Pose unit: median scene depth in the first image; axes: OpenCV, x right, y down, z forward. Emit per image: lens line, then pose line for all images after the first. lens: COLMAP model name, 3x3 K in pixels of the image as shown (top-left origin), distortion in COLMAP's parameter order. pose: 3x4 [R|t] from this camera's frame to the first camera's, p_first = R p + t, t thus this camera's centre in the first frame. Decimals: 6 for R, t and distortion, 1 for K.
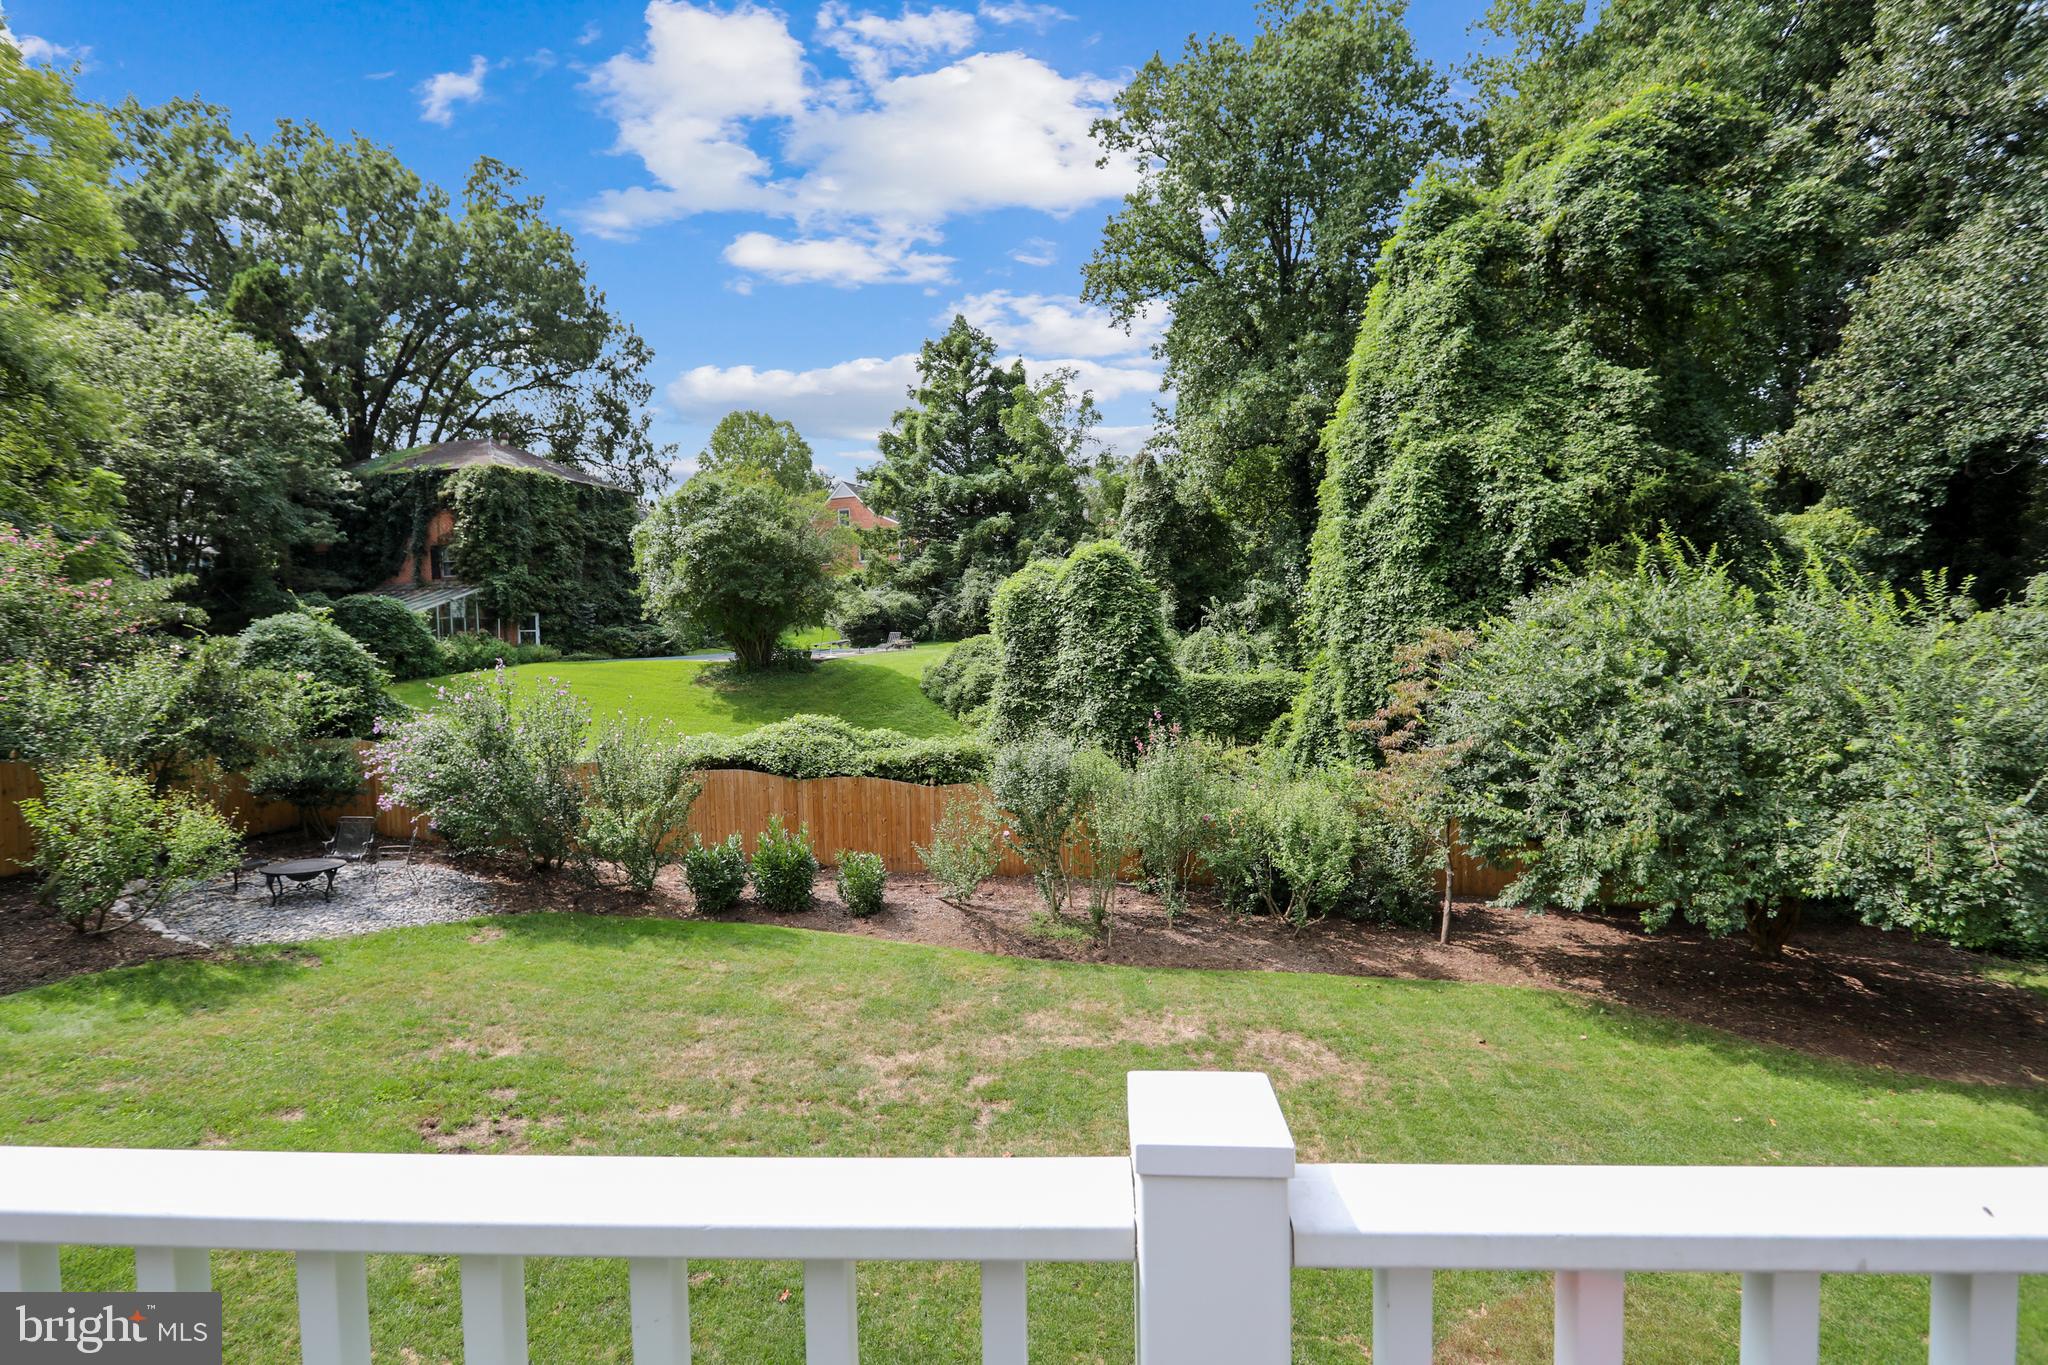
lens RADIAL K [[982.7, 0, 1009.8], [0, 982.7, 653.9], [0, 0, 1]] dist [-0.027155, 0.019201]
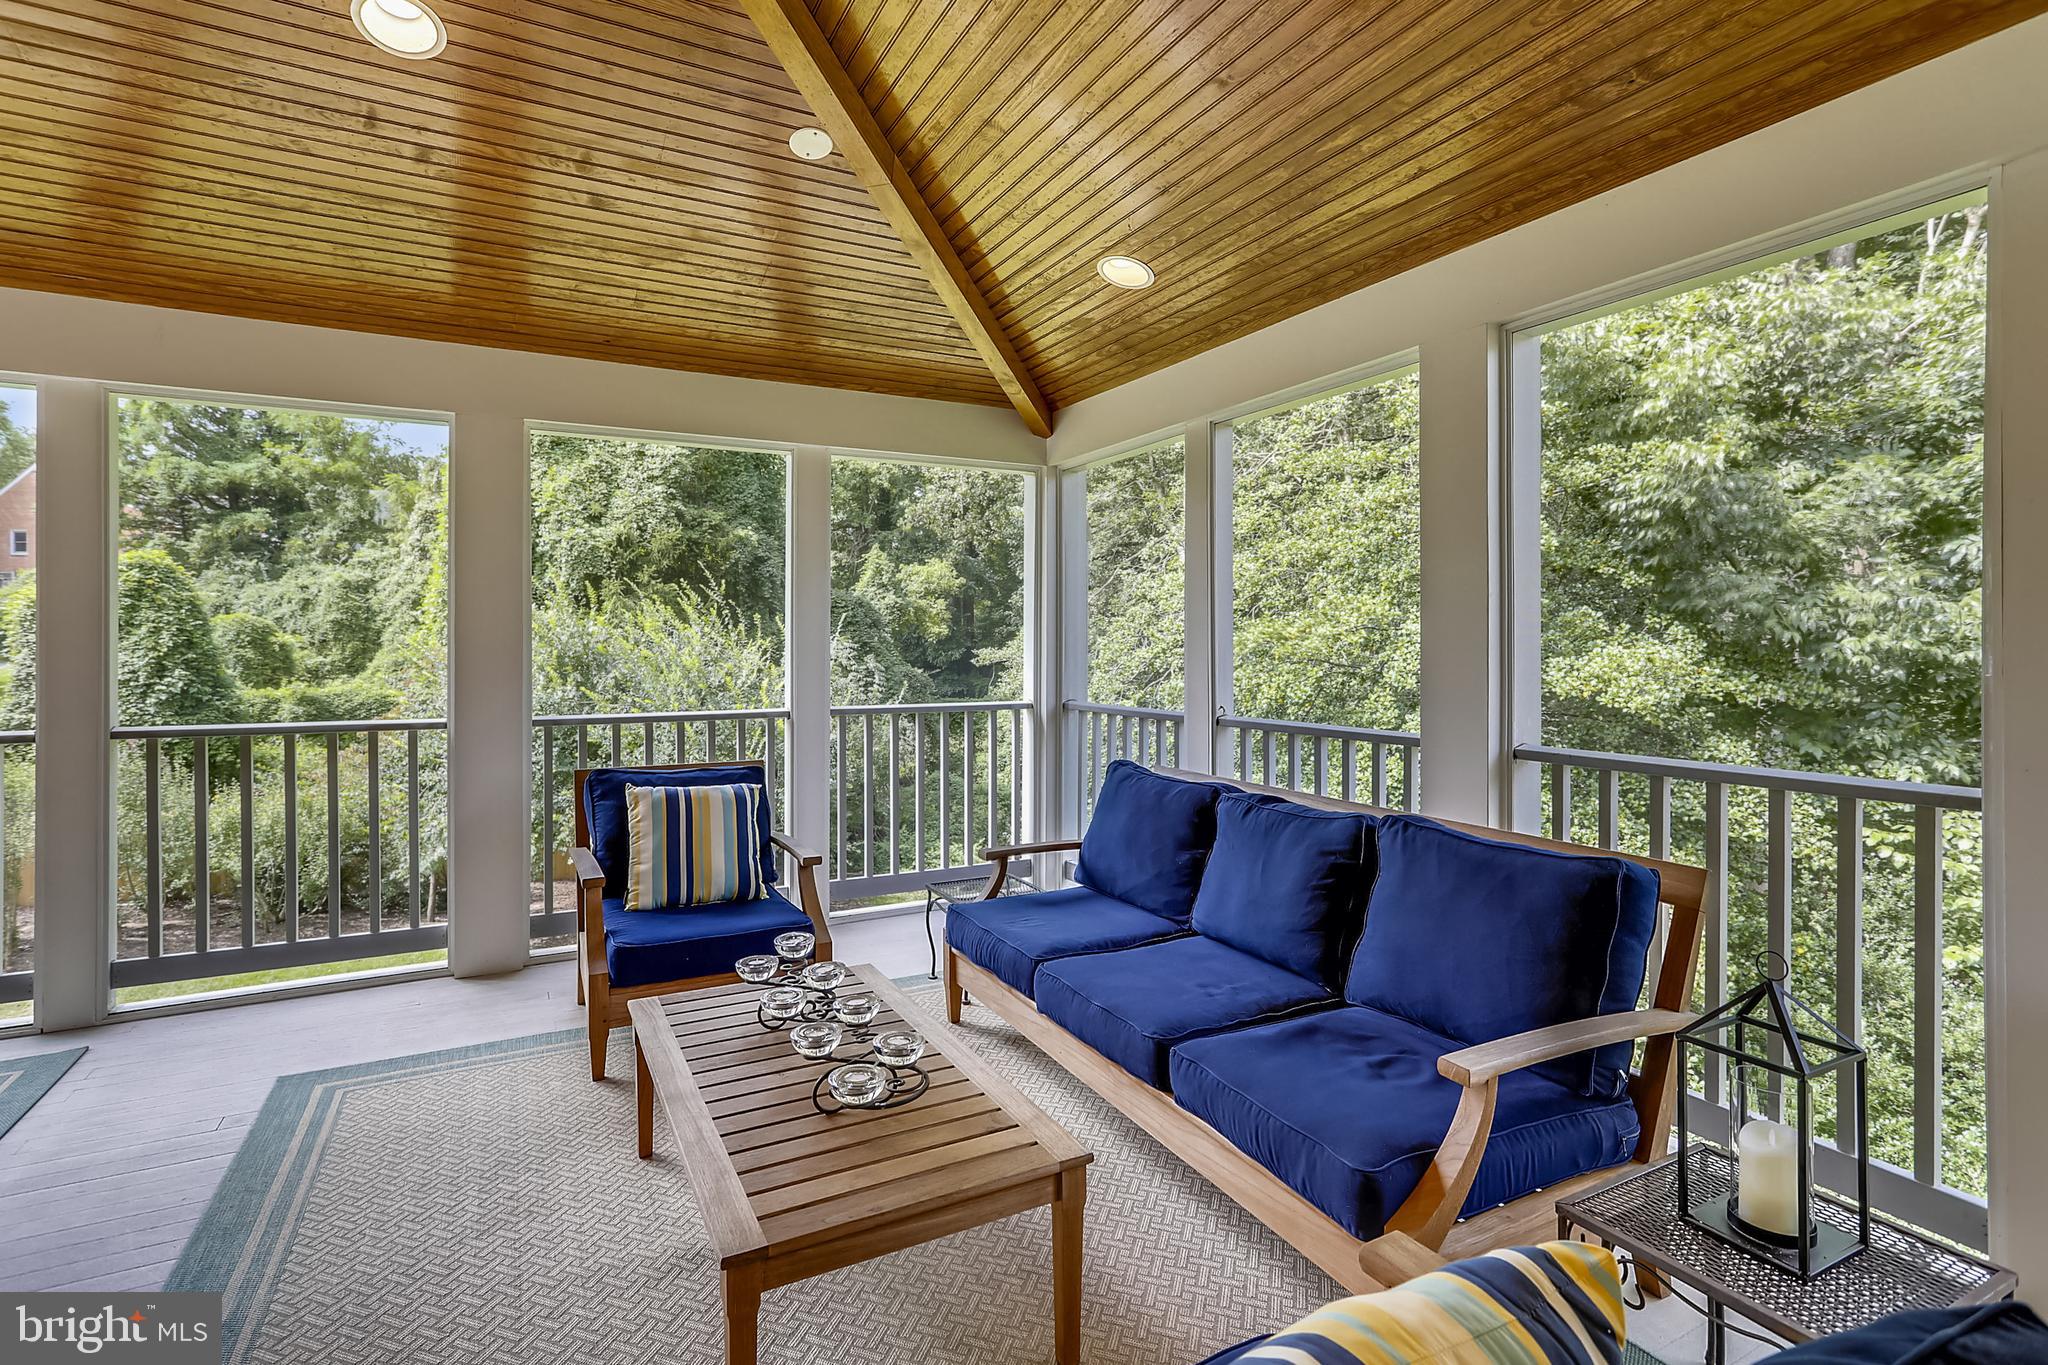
lens RADIAL K [[982.7, 0, 1009.8], [0, 982.7, 653.9], [0, 0, 1]] dist [-0.027155, 0.019201]
pose [[0.854655, 0.015773, 0.518957, 0.338580], [-0.005379, 0.999754, -0.021527, 0.003246], [-0.519169, 0.015606, 0.854529, -0.268319]]
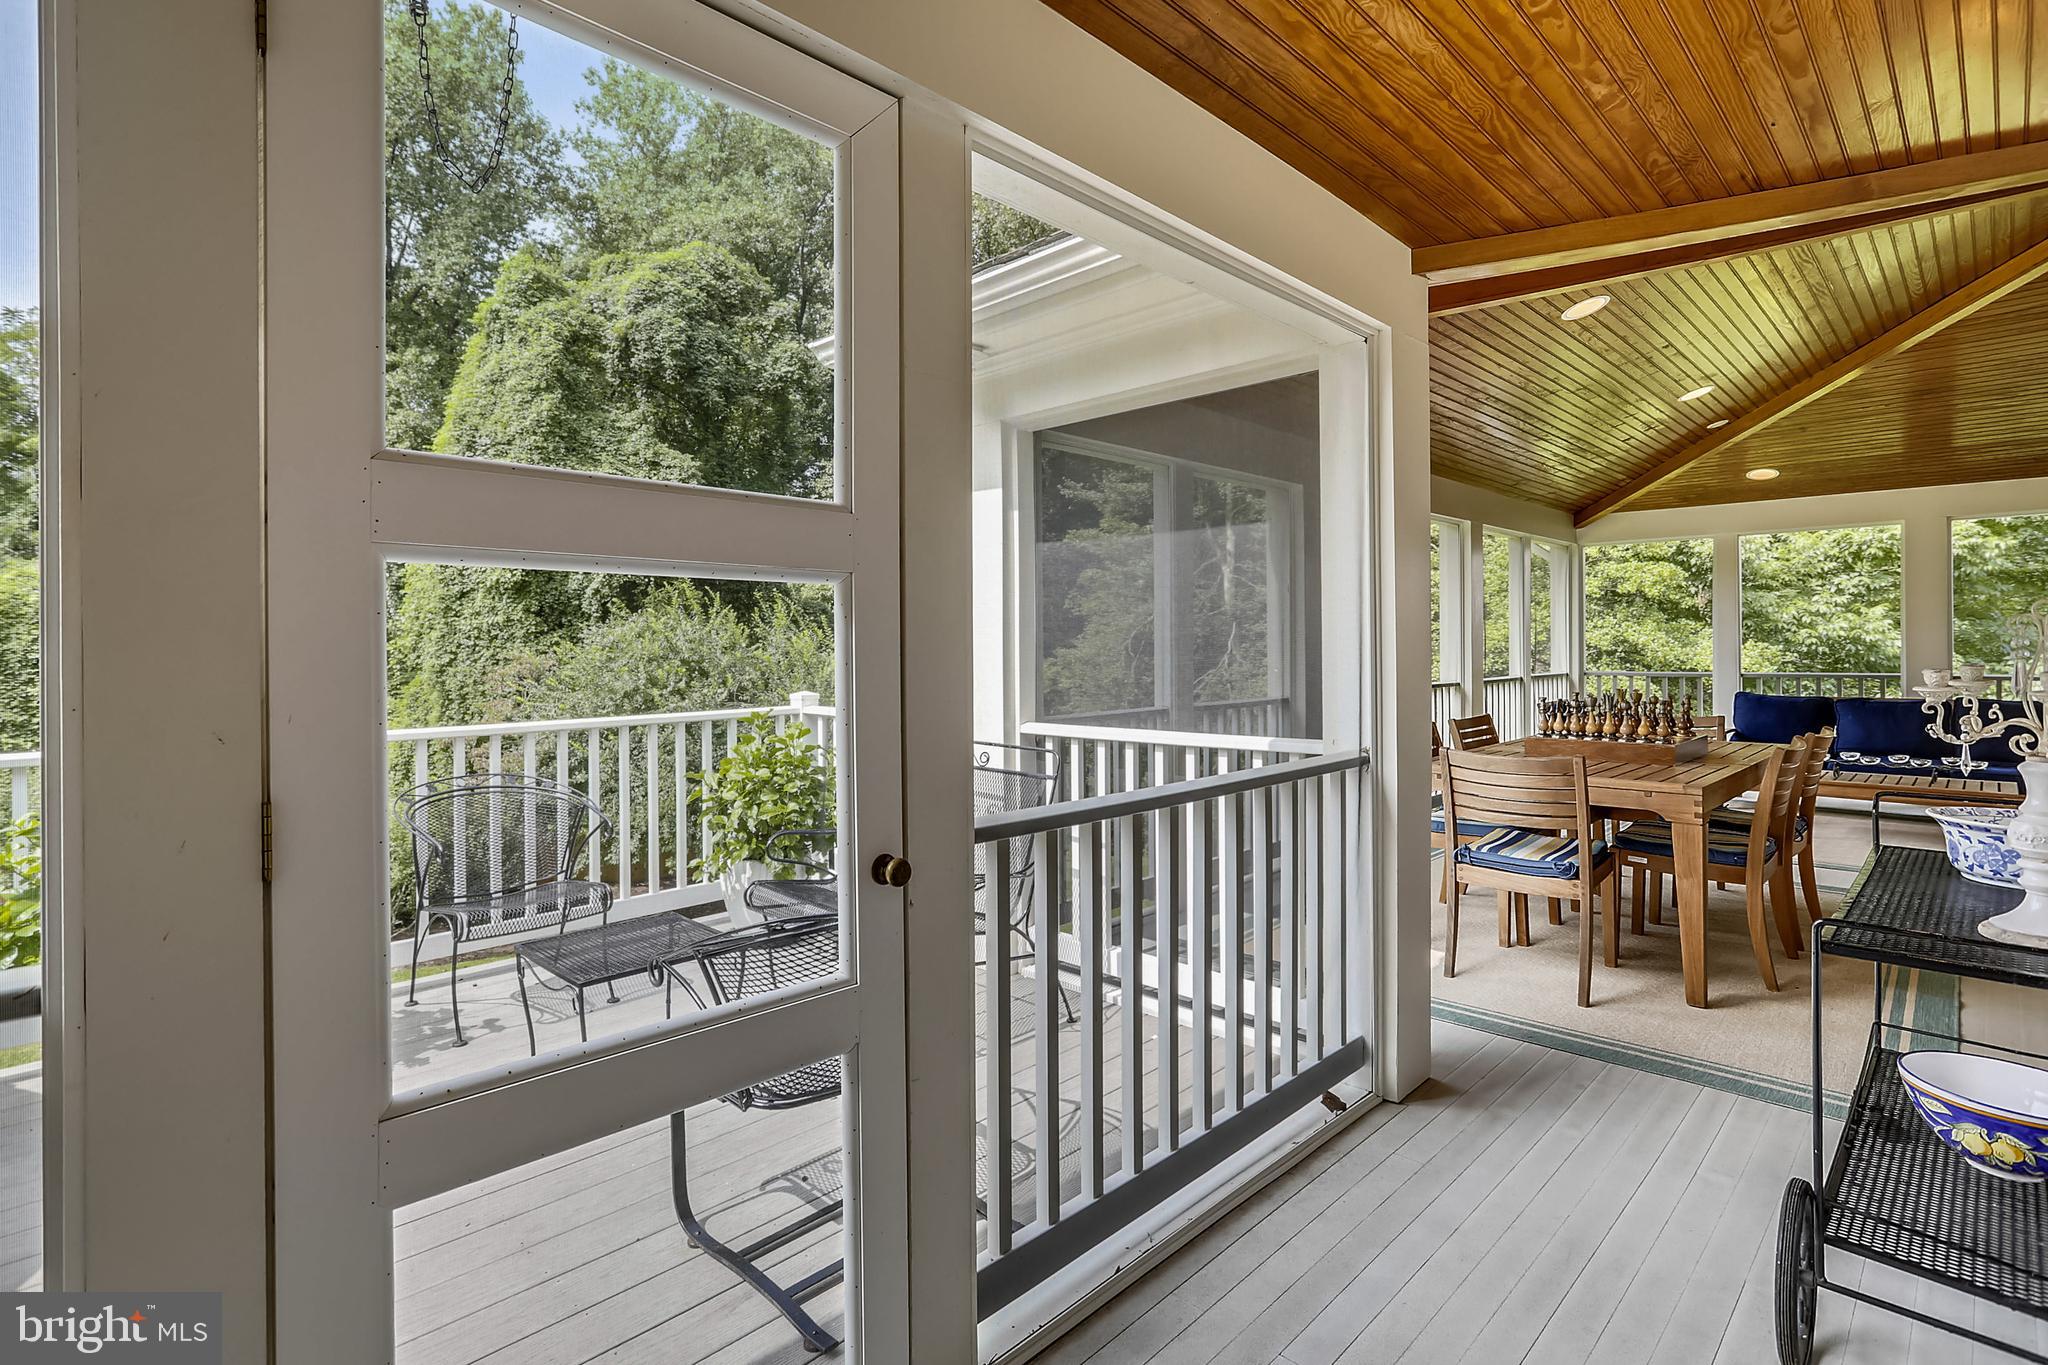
lens RADIAL K [[982.7, 0, 1009.8], [0, 982.7, 653.9], [0, 0, 1]] dist [-0.027155, 0.019201]
pose [[0.665463, 0.009591, 0.746370, -0.035812], [0.013813, 0.999588, -0.025161, 0.010897], [-0.746303, 0.027053, 0.665056, -0.165792]]
